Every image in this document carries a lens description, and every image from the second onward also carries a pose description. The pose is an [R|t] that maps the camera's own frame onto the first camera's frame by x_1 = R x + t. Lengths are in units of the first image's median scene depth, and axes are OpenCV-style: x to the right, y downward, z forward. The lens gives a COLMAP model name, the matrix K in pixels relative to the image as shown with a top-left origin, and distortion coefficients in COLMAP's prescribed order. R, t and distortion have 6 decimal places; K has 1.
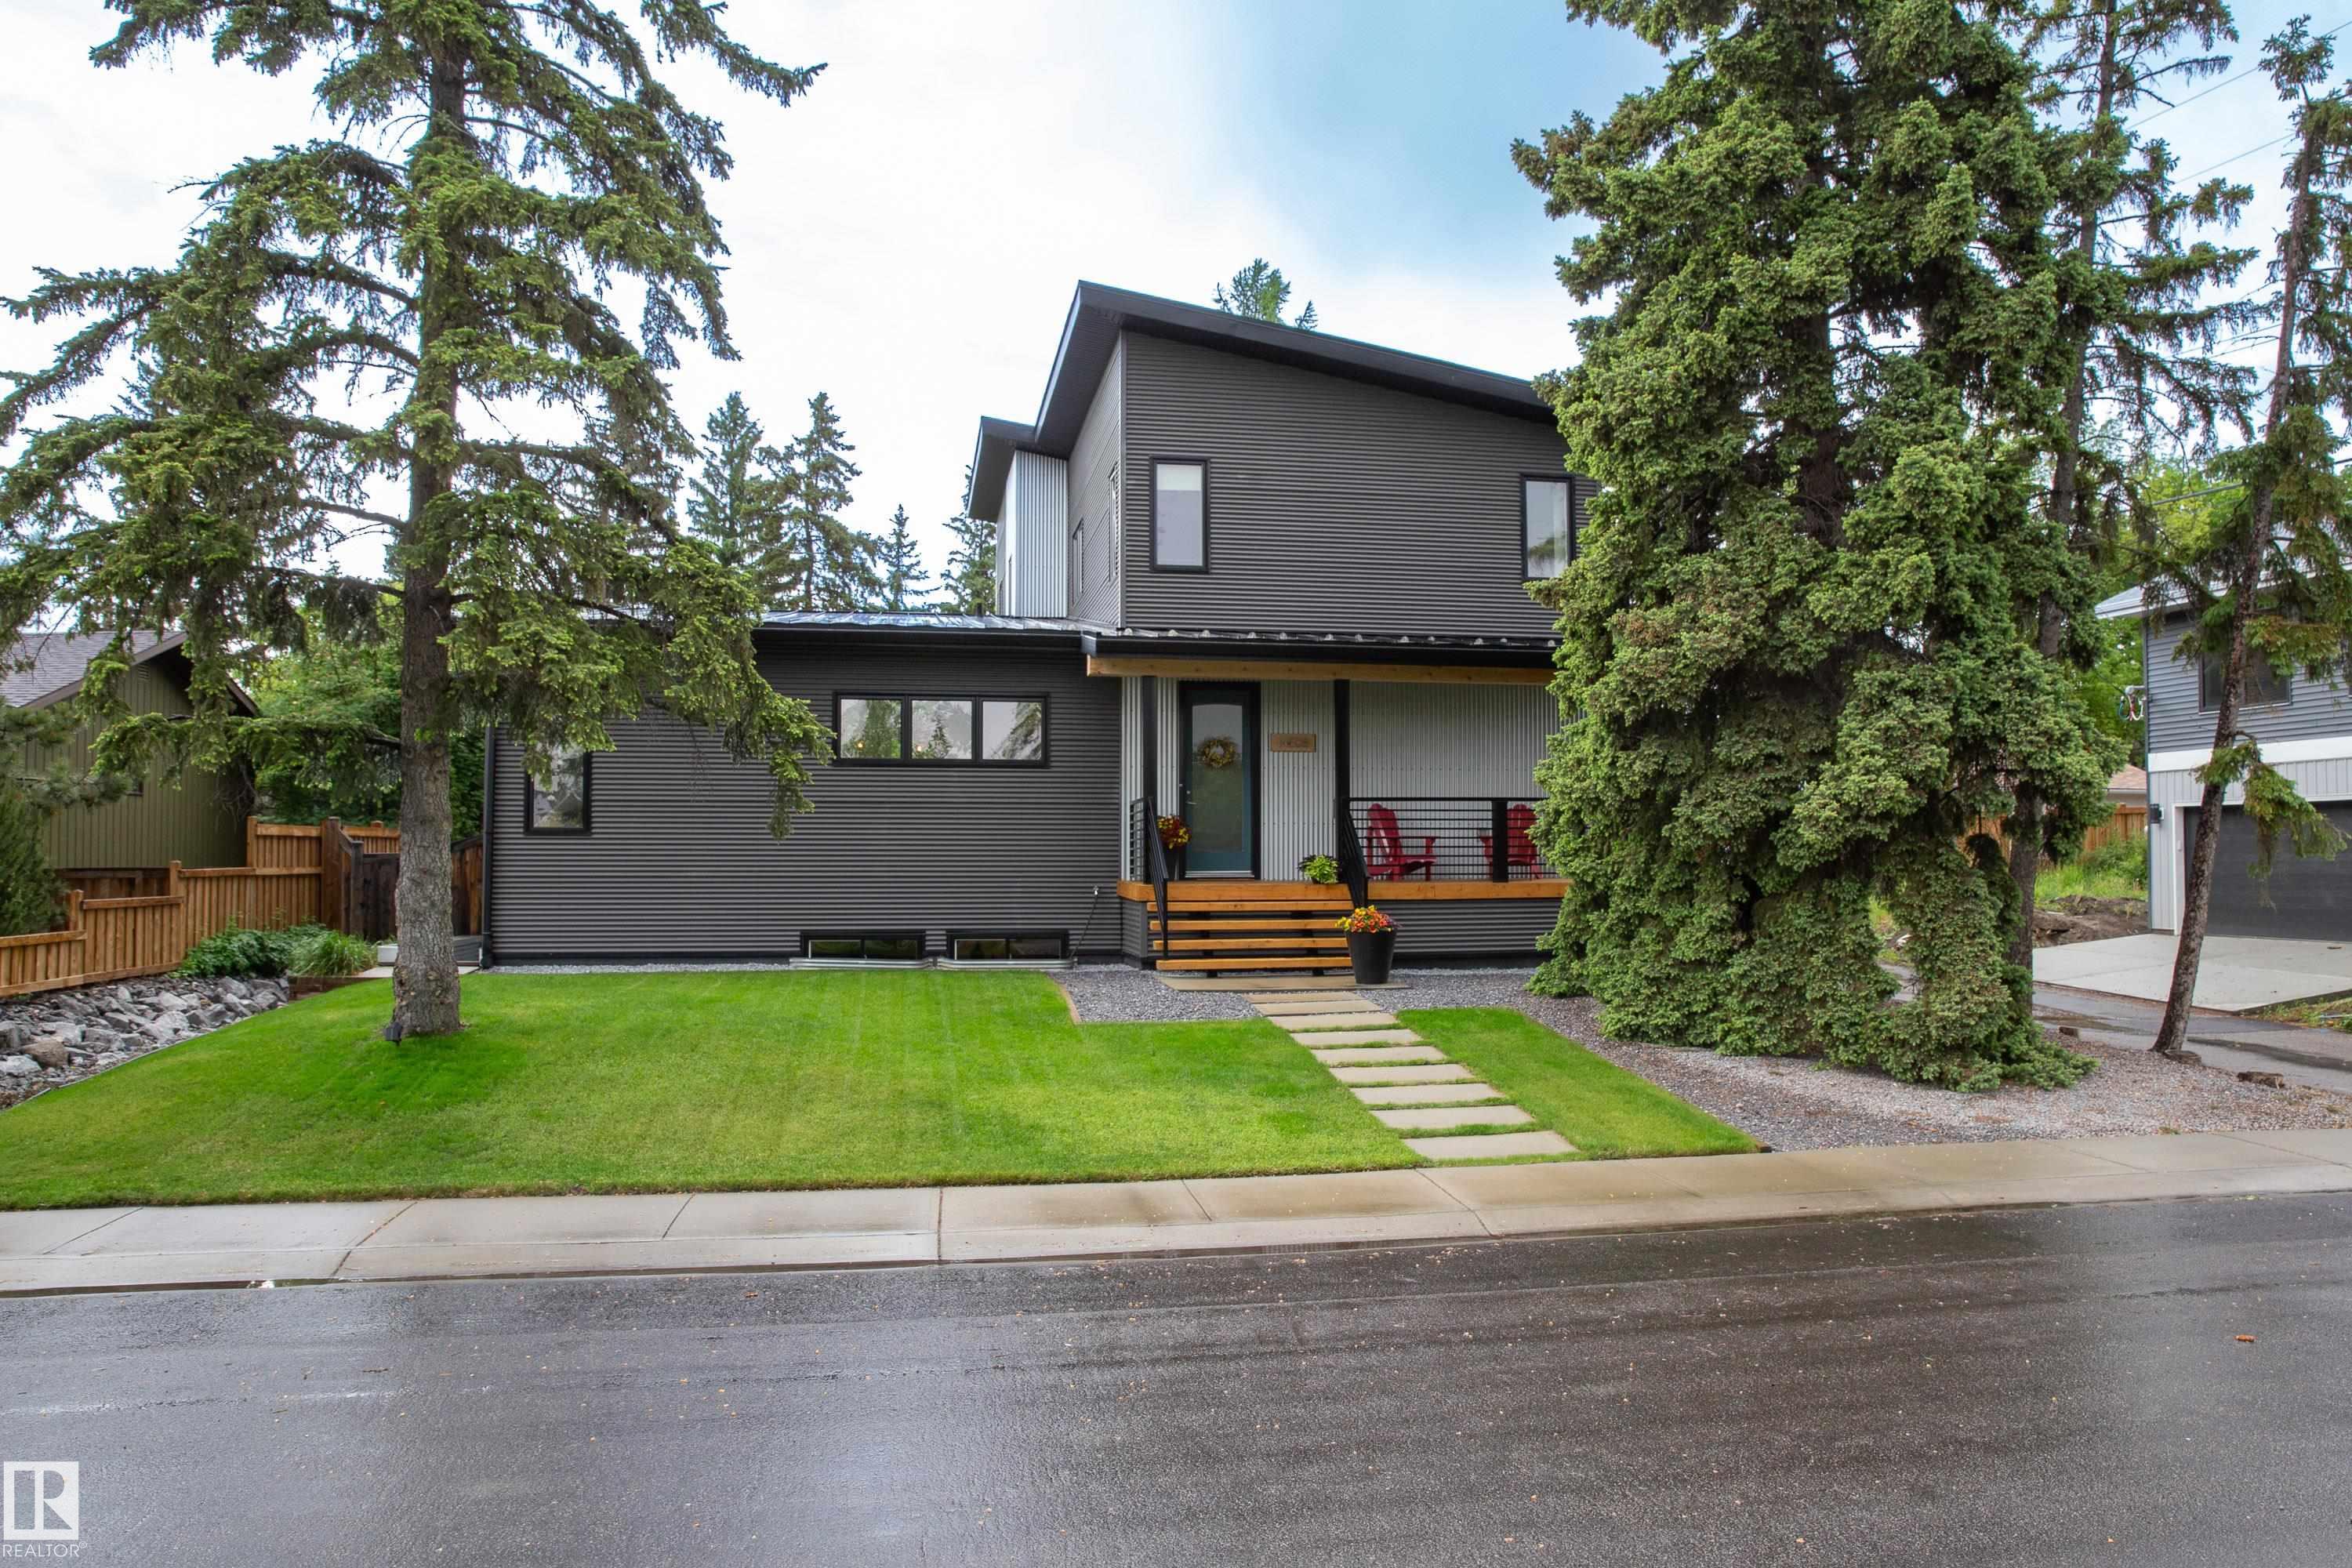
lens RADIAL K [[1731.8, 0, 1177.1], [0, 1731.8, 832.2], [0, 0, 1]] dist [-0.098491, 0.060616]
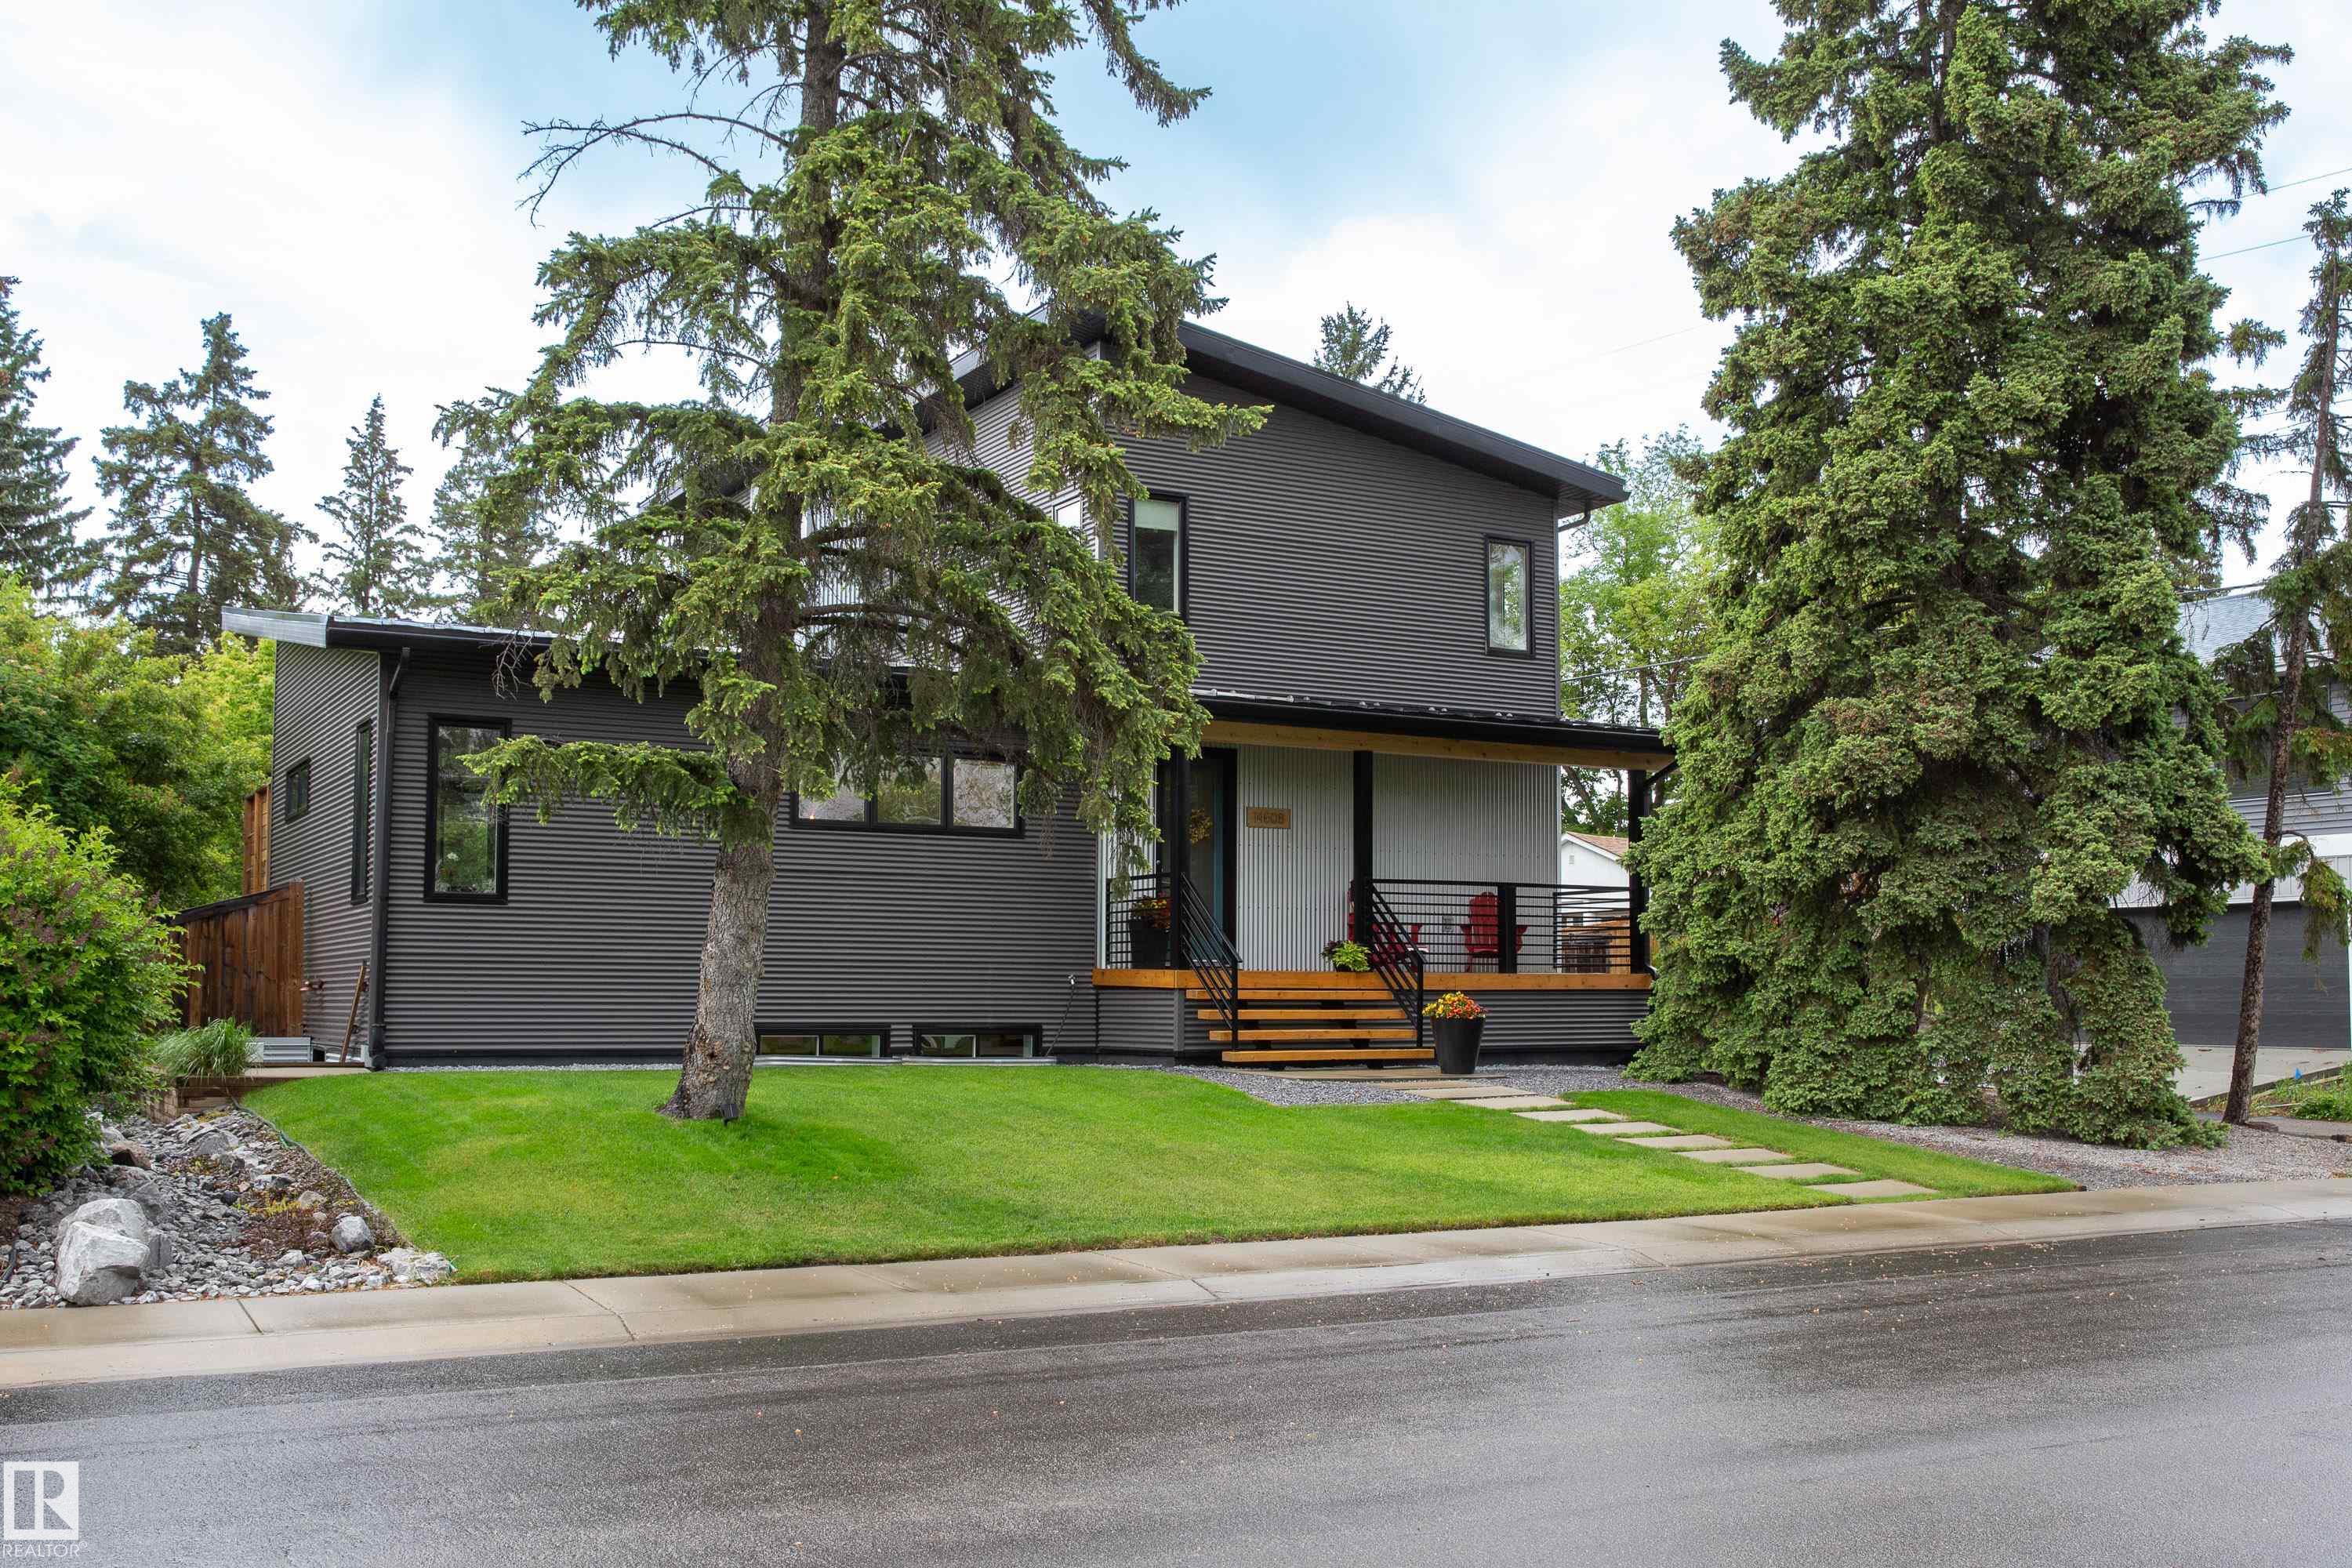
lens RADIAL K [[2333.6, 0, 1177.6], [0, 2333.6, 877.7], [0, 0, 1]] dist [-0.001718, -0.002489]
pose [[0.941728, 0.022536, 0.335619, -0.574913], [-0.012009, 0.999370, -0.033409, 0.030983], [-0.336160, 0.027432, 0.941405, -0.193326]]
